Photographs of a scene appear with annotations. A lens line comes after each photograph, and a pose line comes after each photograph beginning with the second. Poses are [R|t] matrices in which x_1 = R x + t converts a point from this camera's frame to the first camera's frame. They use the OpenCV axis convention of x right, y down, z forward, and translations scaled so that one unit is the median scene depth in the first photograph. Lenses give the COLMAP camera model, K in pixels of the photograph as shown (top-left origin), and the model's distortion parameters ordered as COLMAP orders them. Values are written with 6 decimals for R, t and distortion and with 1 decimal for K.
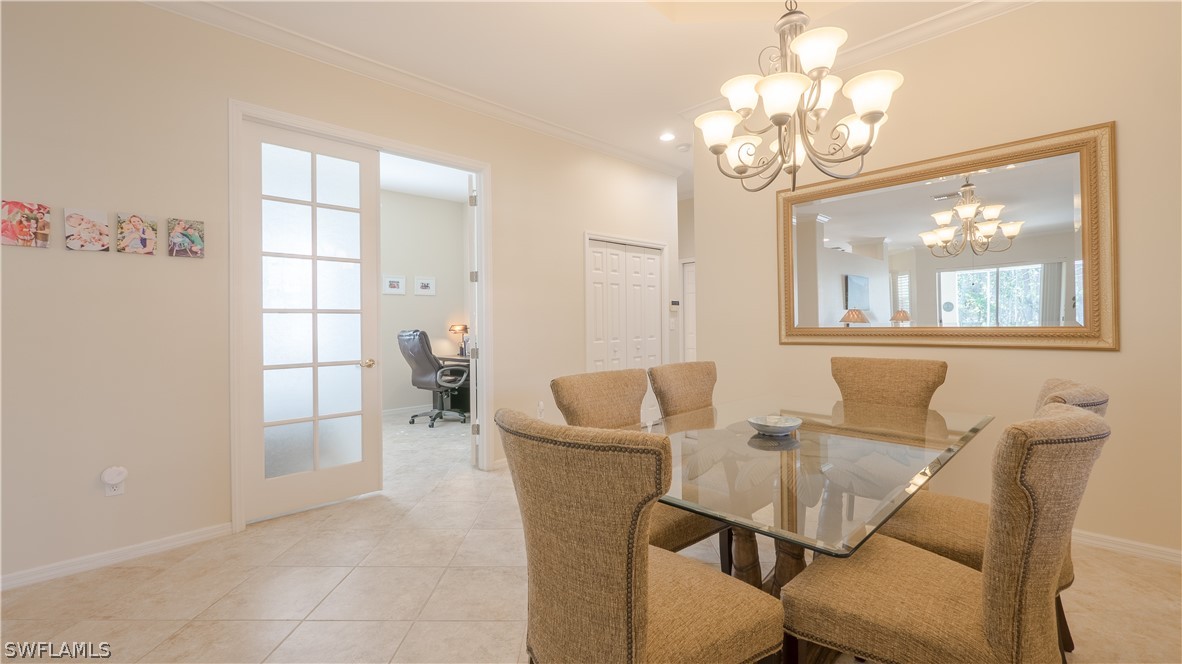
lens RADIAL K [[505.6, 0, 589.3], [0, 505.6, 321.5], [0, 0, 1]] dist [-0.006890, 0.000331]
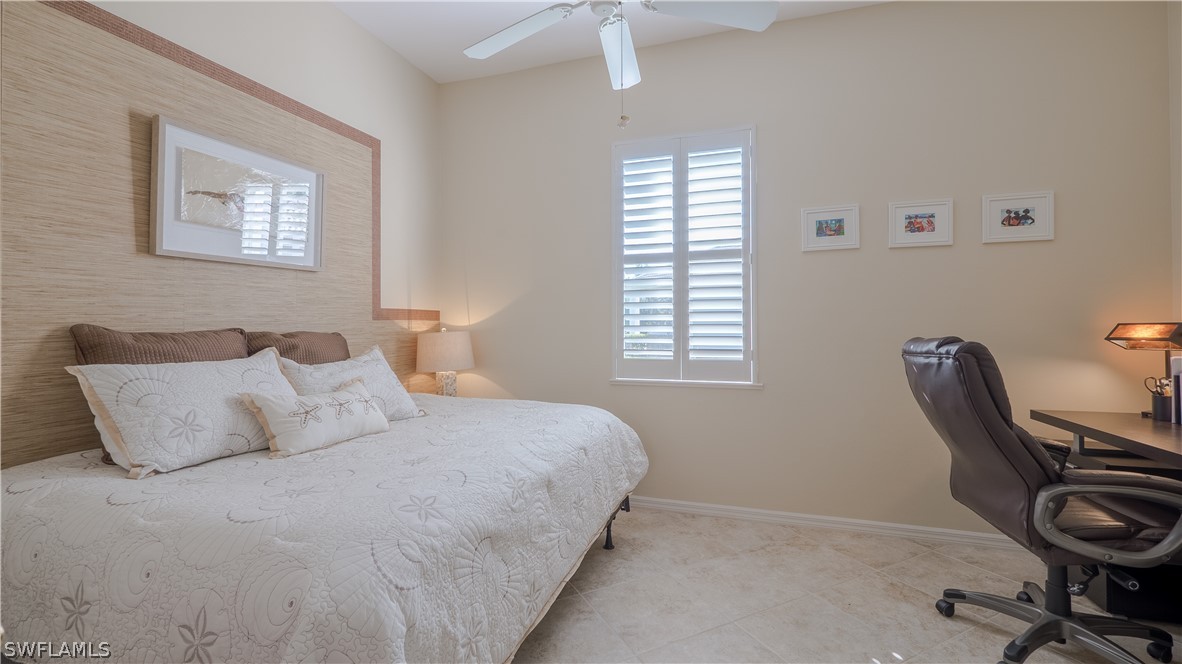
lens RADIAL K [[495.1, 0, 587.5], [0, 495.1, 321.5], [0, 0, 1]] dist [-0.006750, 0.000124]
pose [[0.454643, 0.003519, -0.890667, -0.158507], [0.001112, 0.999989, 0.004519, 0.004893], [0.890673, -0.003045, 0.454634, 0.601577]]
